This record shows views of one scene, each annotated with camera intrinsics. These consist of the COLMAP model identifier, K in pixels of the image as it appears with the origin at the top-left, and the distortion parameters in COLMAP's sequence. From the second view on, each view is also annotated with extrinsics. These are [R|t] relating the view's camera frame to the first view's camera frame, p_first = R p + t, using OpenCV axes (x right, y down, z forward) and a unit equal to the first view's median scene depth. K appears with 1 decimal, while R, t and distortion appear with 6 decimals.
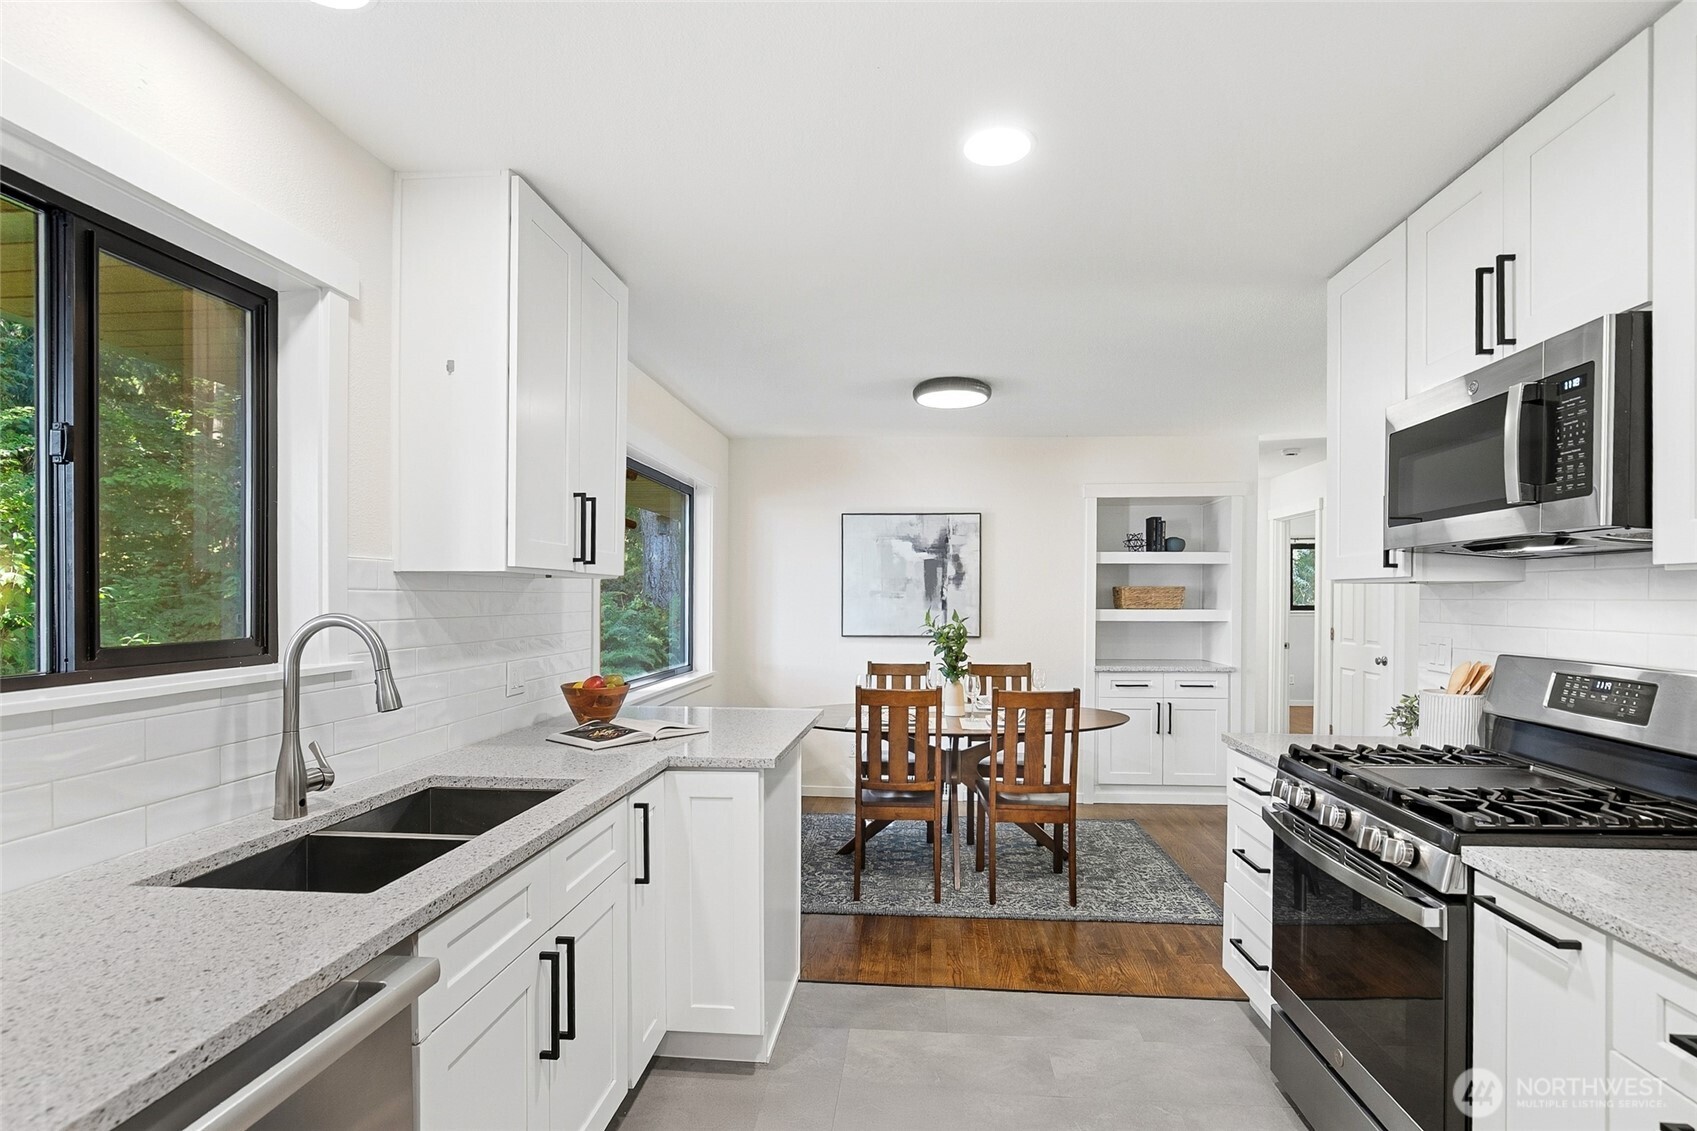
lens RADIAL K [[833.9, 0, 877.1], [0, 833.9, 587.0], [0, 0, 1]] dist [0.028049, 0.000298]
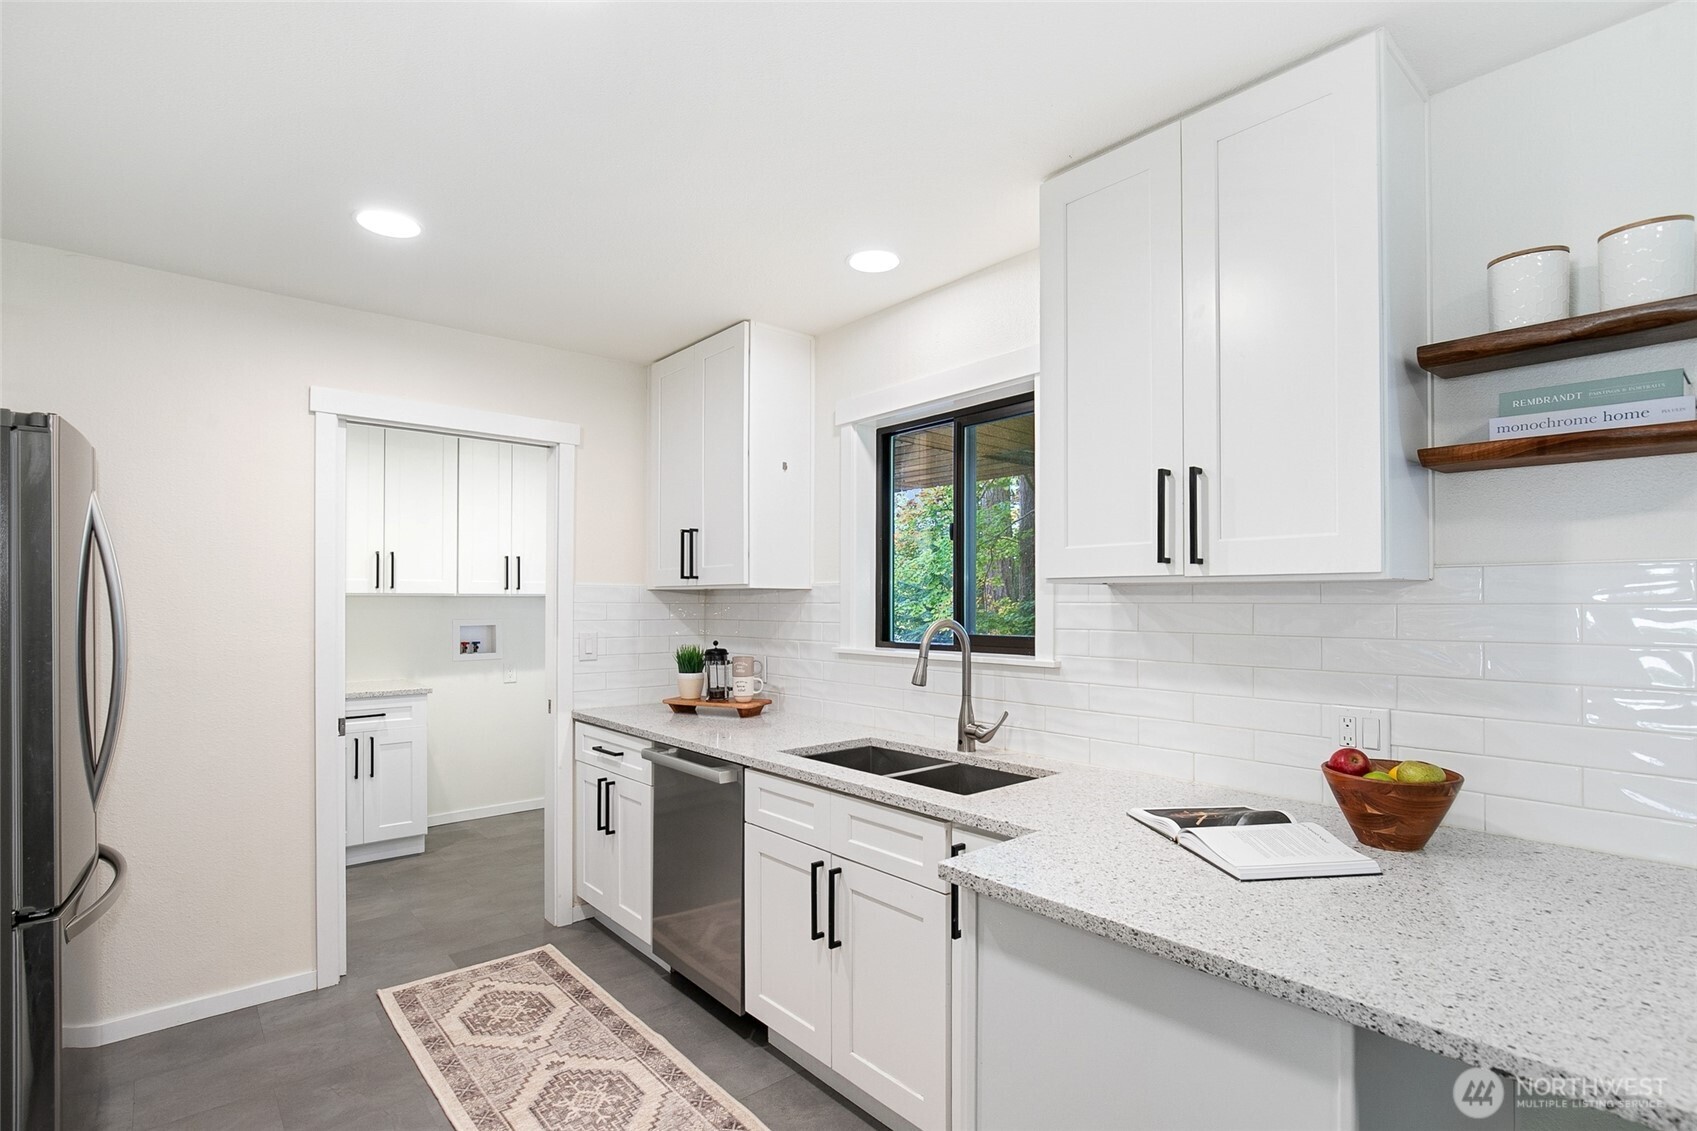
lens RADIAL K [[813.1, 0, 865.8], [0, 813.1, 597.9], [0, 0, 1]] dist [-0.015970, -0.000386]
pose [[-0.707152, -0.007790, -0.707019, 0.312545], [0.005255, 0.999854, -0.016273, 0.010176], [0.707042, -0.015223, -0.707007, 1.223447]]
